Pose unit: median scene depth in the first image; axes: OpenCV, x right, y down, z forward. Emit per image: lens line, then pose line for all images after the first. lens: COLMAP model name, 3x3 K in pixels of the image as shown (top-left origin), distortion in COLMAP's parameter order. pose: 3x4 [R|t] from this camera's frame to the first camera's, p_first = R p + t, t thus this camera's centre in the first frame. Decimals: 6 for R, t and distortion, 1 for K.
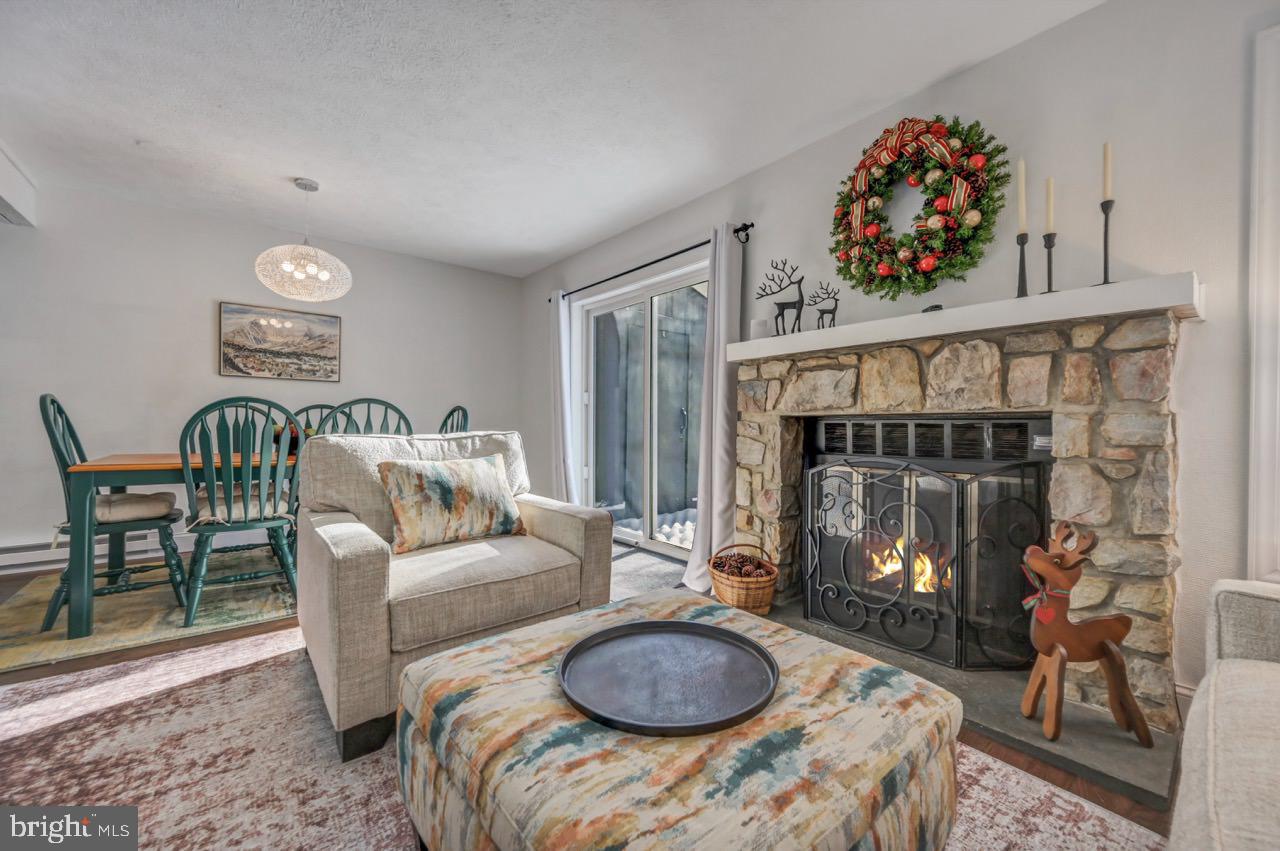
lens RADIAL K [[503.9, 0, 642.4], [0, 503.9, 426.9], [0, 0, 1]] dist [-0.002602, 0.001351]
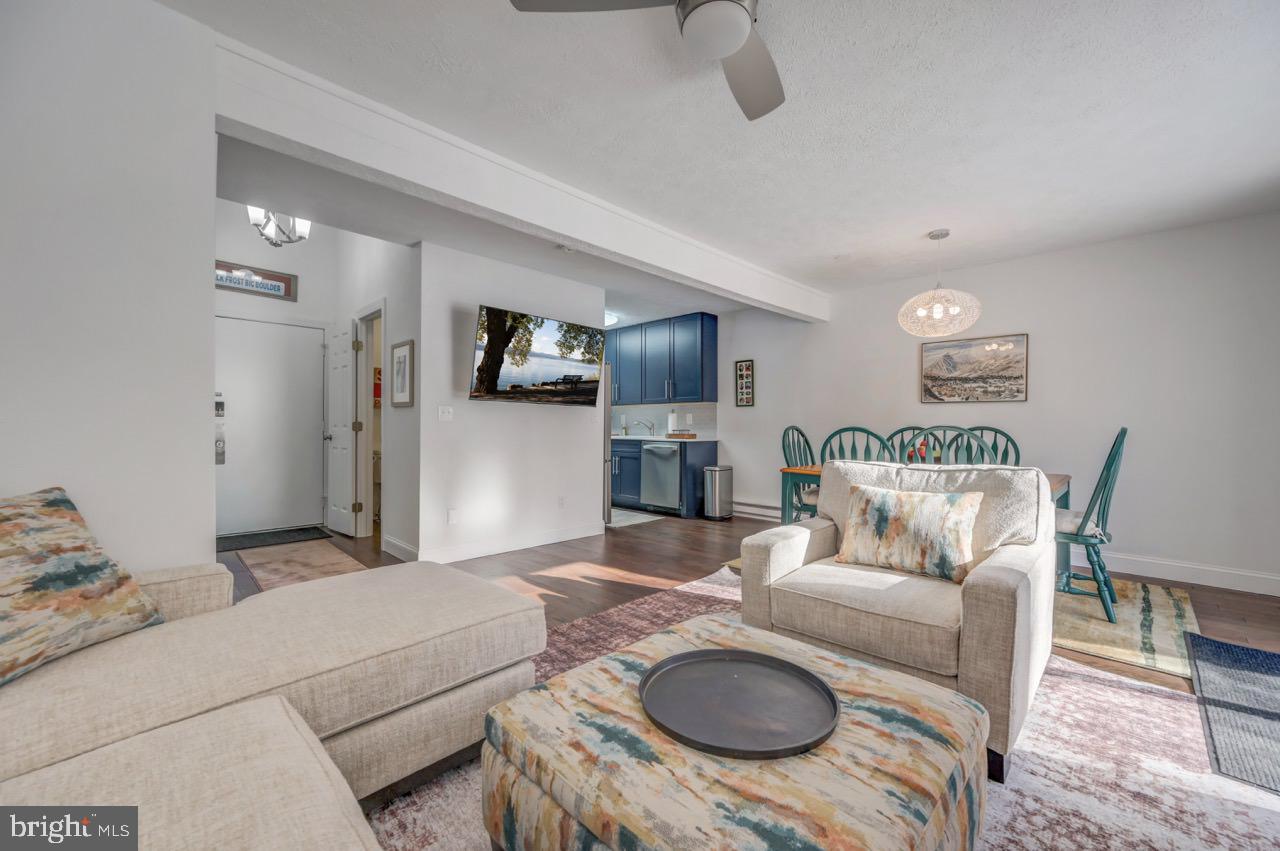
lens RADIAL K [[503.9, 0, 643.0], [0, 503.9, 427.6], [0, 0, 1]] dist [-0.002602, 0.001351]
pose [[0.104291, -0.002842, -0.994543, 0.598089], [-0.010475, 0.999937, -0.003956, -0.055544], [0.994492, 0.010830, 0.104255, 0.355697]]
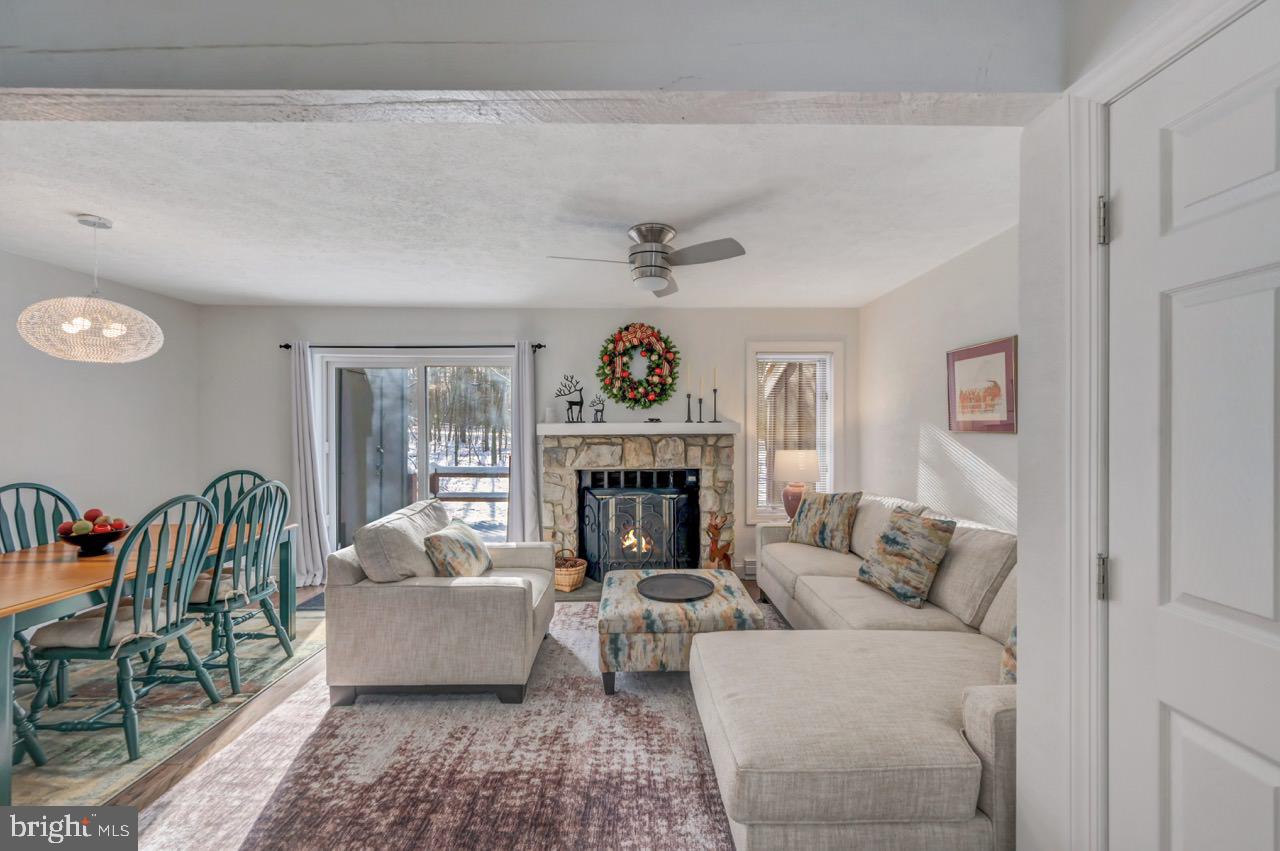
lens RADIAL K [[503.9, 0, 643.0], [0, 503.9, 441.3], [0, 0, 1]] dist [-0.002602, 0.001351]
pose [[0.624124, -0.033535, 0.780605, -1.167999], [0.009922, 0.999338, 0.034999, -0.224369], [-0.781262, -0.014099, 0.624043, -0.309972]]
